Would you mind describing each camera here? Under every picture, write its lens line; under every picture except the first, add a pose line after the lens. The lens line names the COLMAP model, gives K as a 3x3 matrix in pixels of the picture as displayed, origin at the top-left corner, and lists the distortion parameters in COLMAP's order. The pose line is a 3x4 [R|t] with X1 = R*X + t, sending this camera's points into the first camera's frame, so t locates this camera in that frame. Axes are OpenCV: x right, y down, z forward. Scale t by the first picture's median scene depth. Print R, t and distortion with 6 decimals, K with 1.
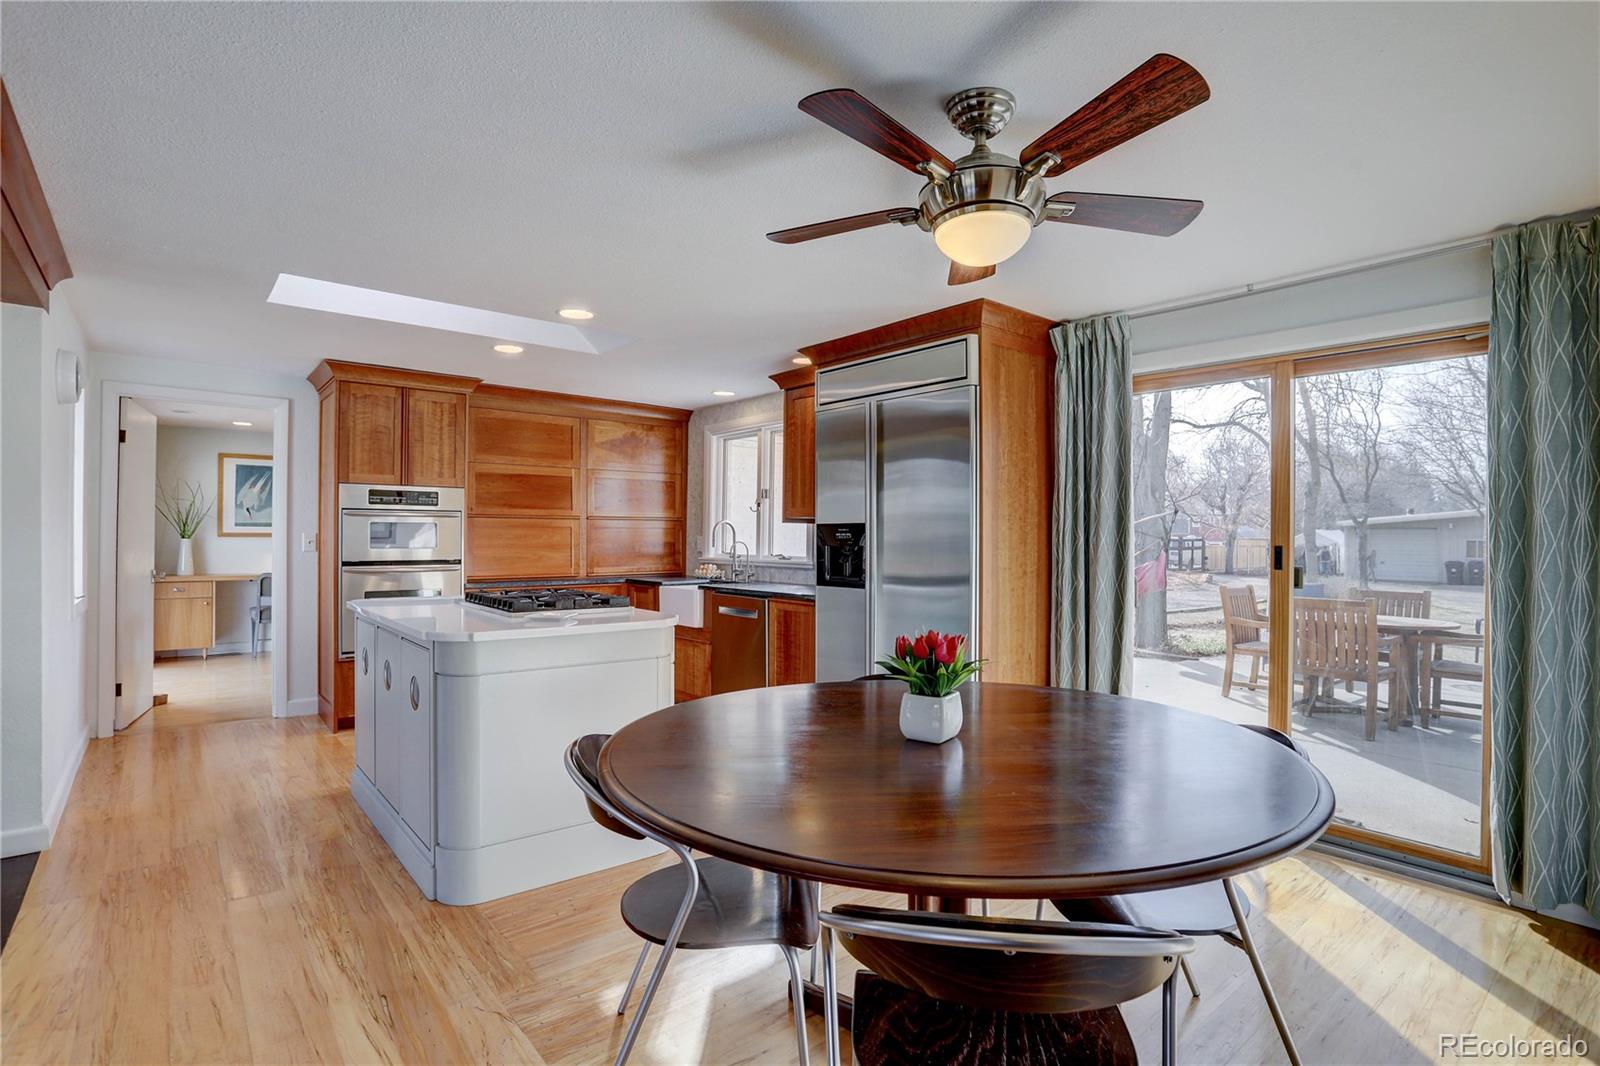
lens RADIAL K [[799.5, 0, 800.0], [0, 799.5, 533.0], [0, 0, 1]] dist [-0.045239, 0.019526]
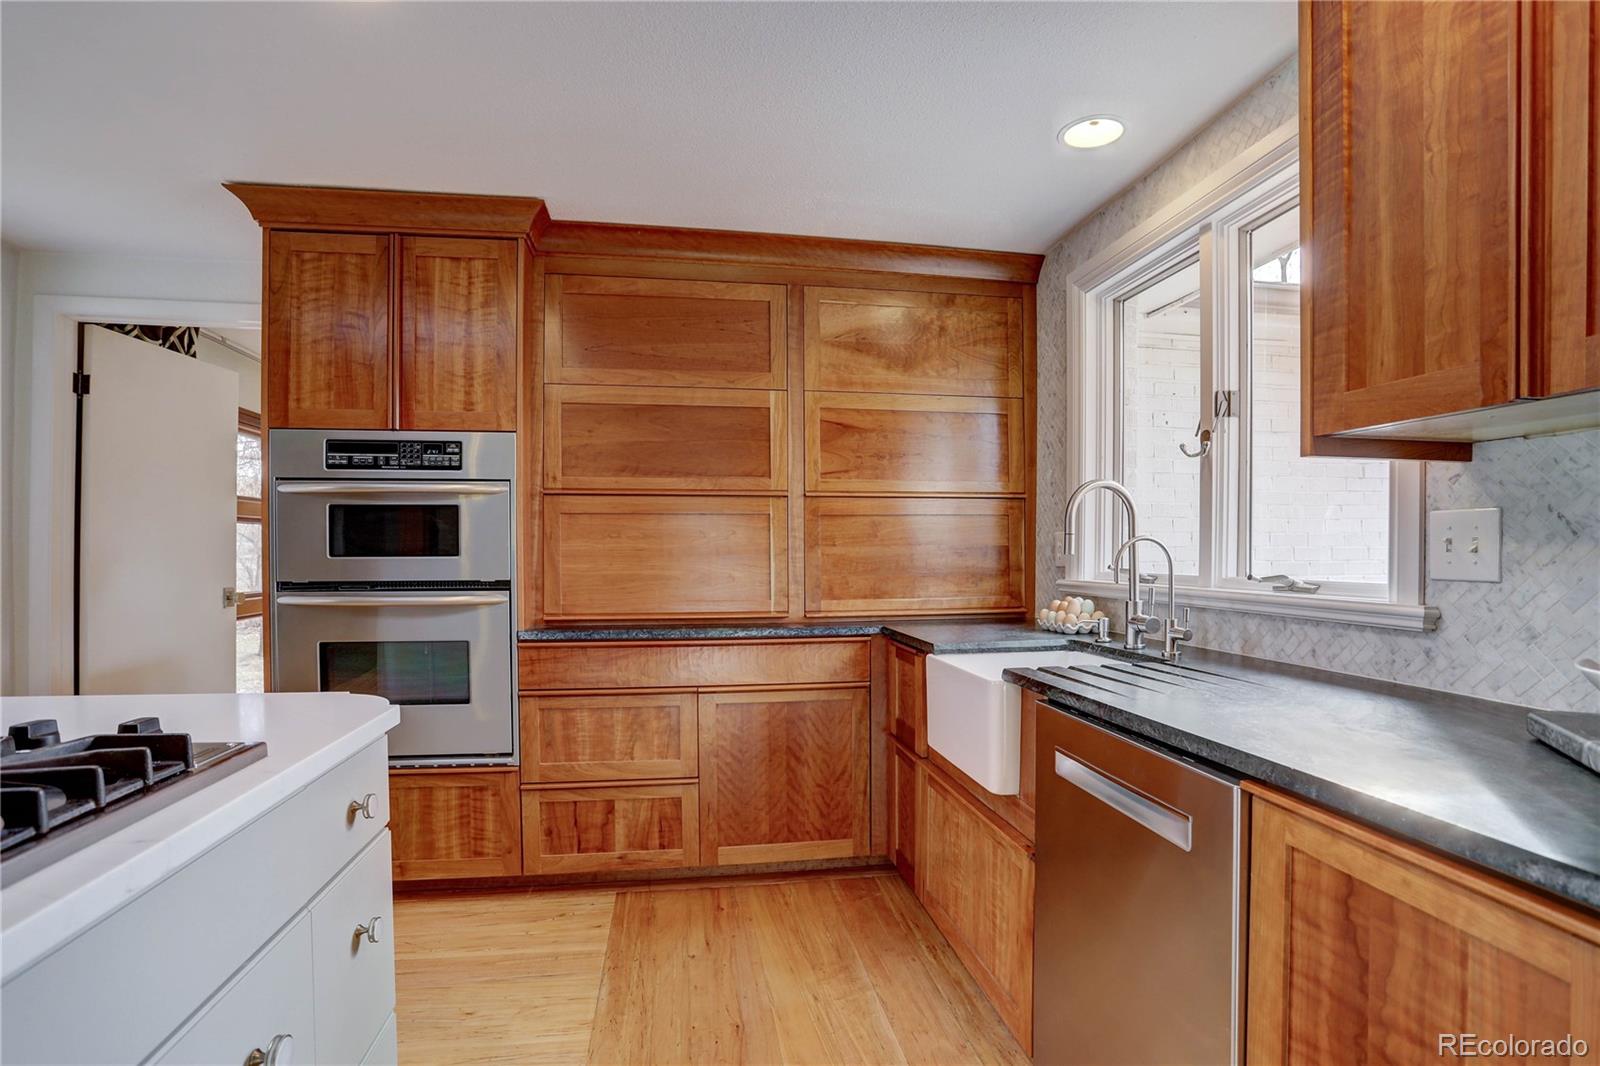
lens RADIAL K [[799.5, 0, 800.0], [0, 799.5, 533.0], [0, 0, 1]] dist [-0.045239, 0.019526]
pose [[0.855582, -0.018245, -0.517346, -0.025525], [0.008383, 0.999736, -0.021394, 0.014875], [0.517600, 0.013967, 0.855509, 0.622437]]
